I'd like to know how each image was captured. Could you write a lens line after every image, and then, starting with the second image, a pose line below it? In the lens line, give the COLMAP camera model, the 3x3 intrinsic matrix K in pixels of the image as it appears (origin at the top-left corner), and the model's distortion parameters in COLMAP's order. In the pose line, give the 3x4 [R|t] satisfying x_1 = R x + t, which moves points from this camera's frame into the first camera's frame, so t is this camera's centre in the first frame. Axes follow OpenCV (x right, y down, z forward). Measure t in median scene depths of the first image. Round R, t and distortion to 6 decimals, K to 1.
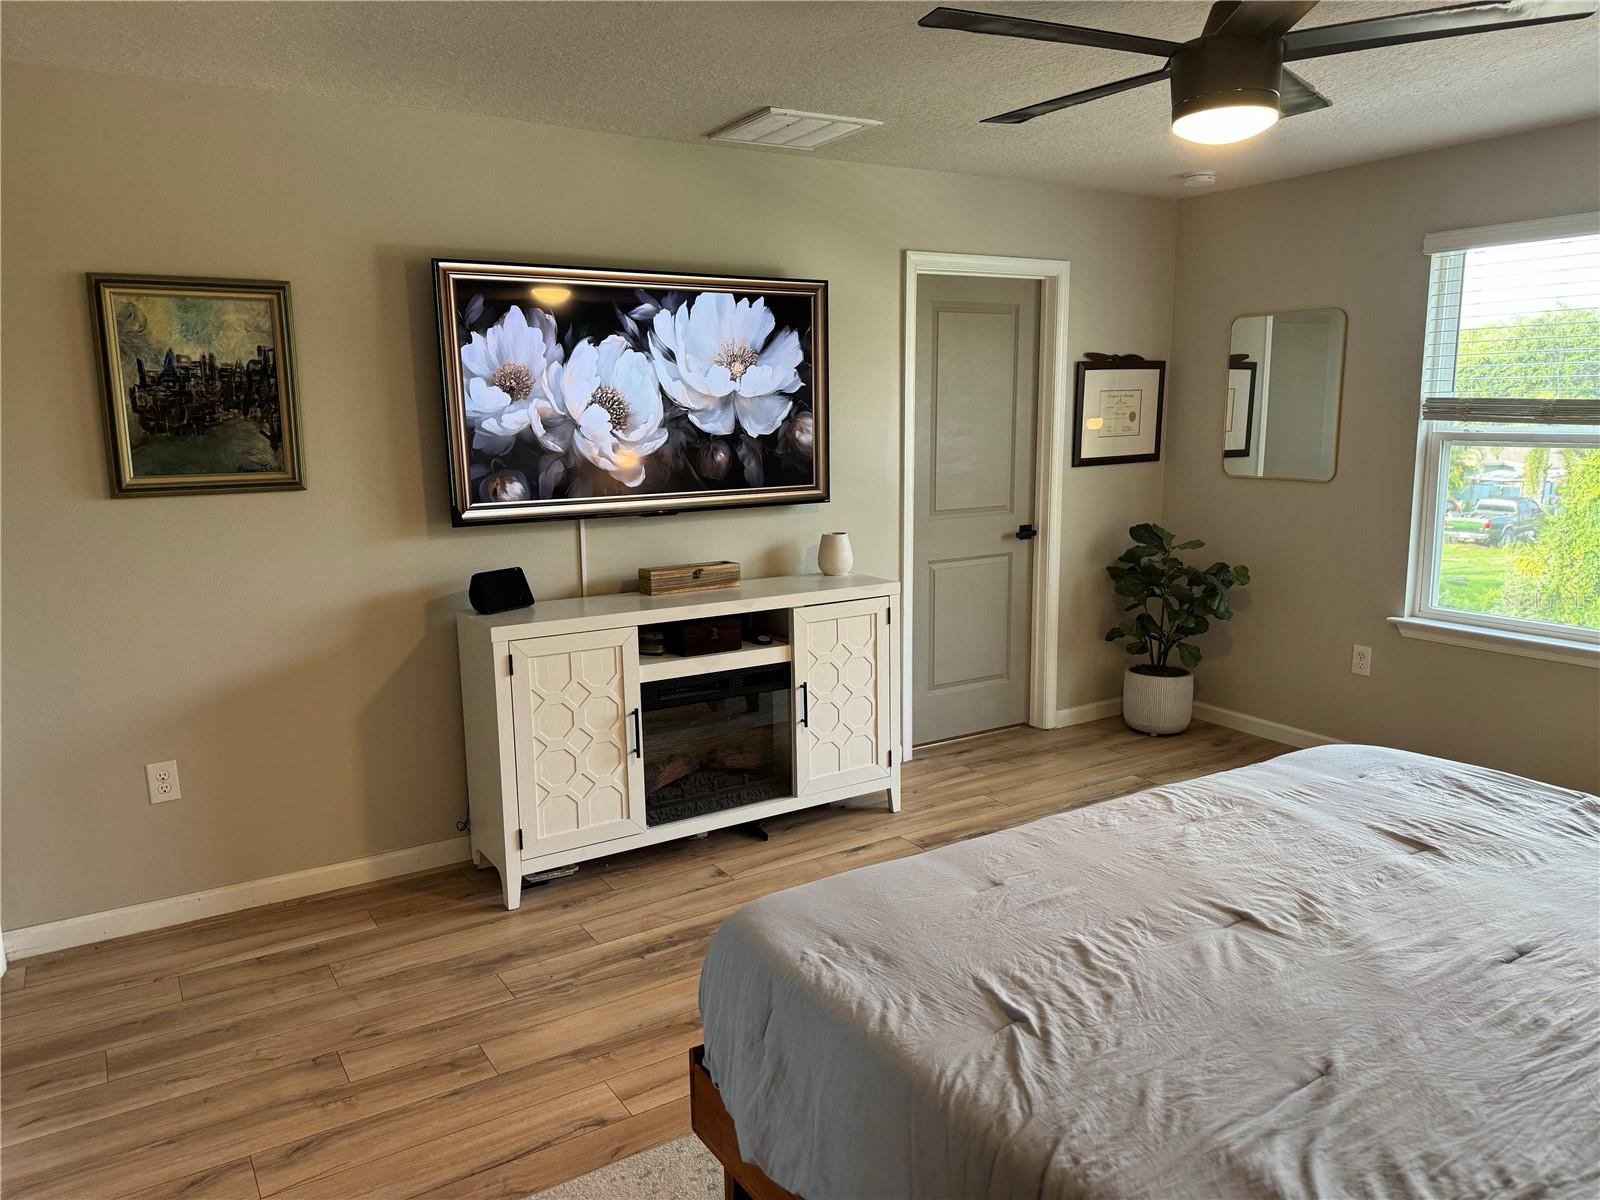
lens RADIAL K [[1148.5, 0, 804.3], [0, 1148.5, 606.3], [0, 0, 1]] dist [0.022285, -0.031382]
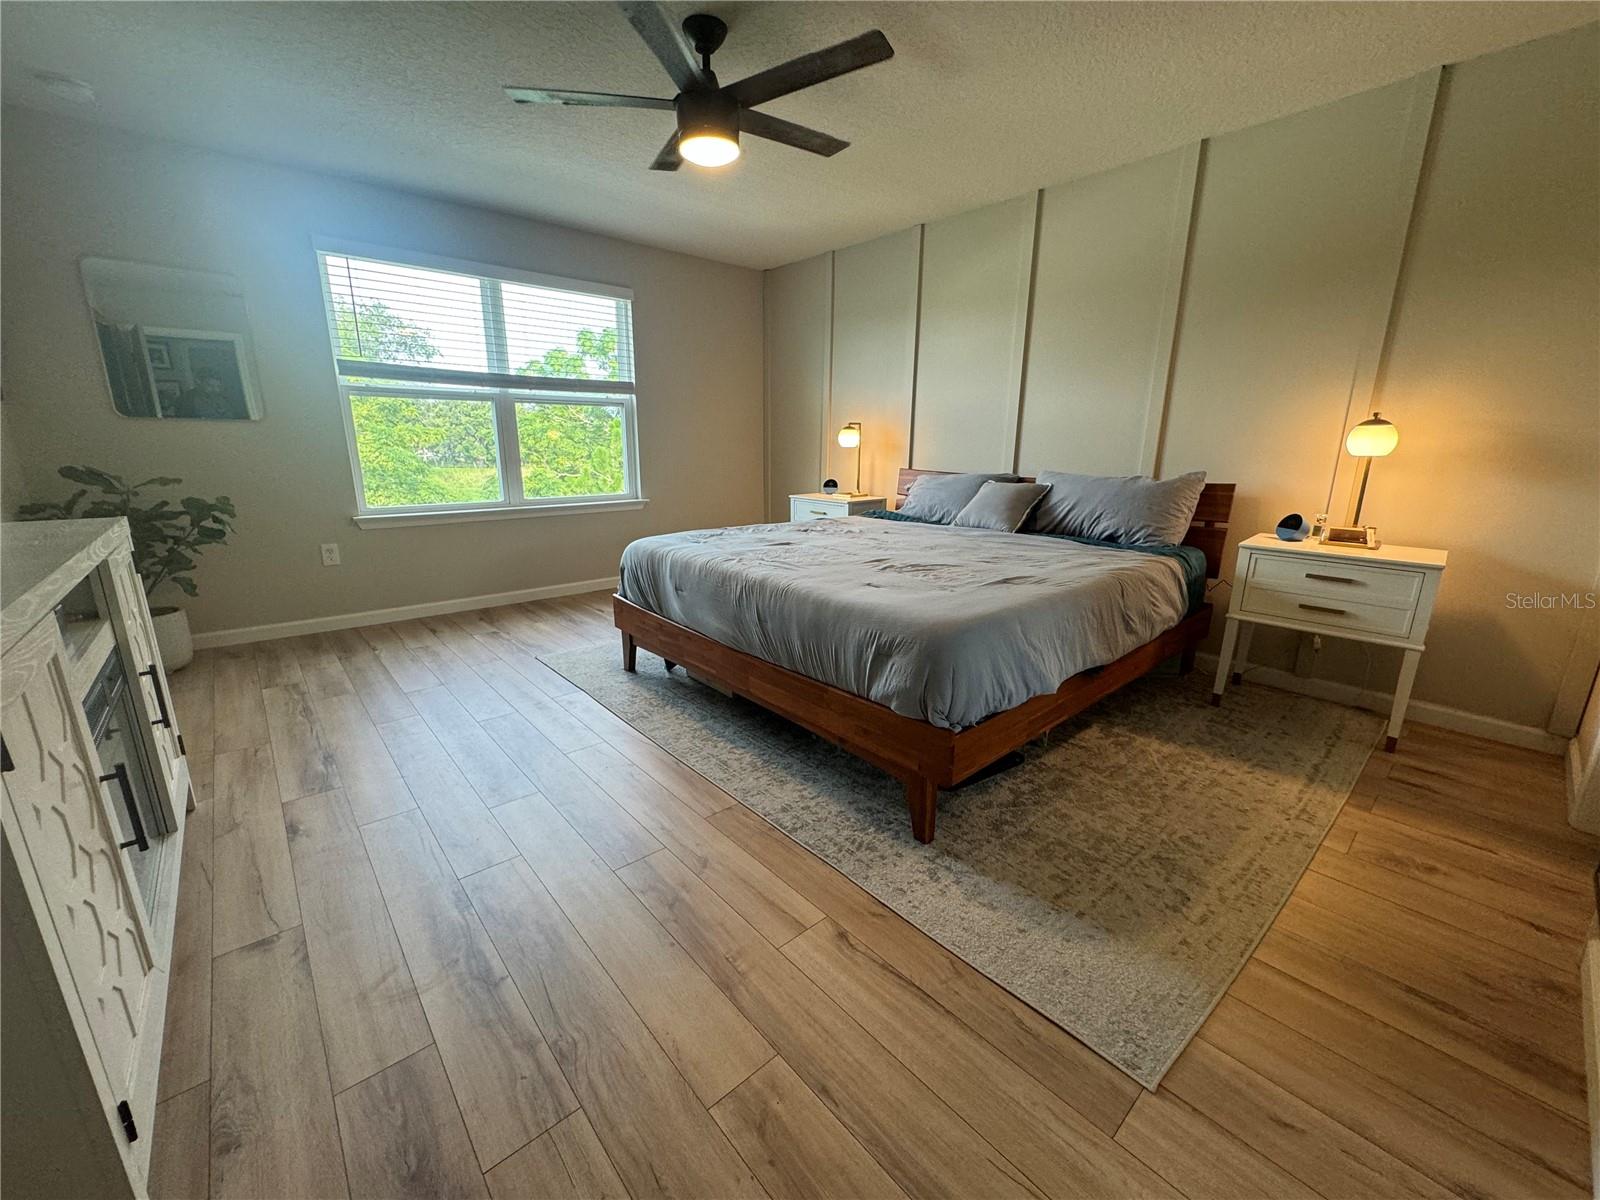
lens RADIAL K [[639.3, 0, 796.4], [0, 639.3, 600.3], [0, 0, 1]] dist [-0.002128, 0.000169]
pose [[-0.160395, -0.233036, 0.959149, -0.430425], [0.169288, 0.950838, 0.259326, -0.005900], [-0.972427, 0.203967, -0.113060, 0.674657]]
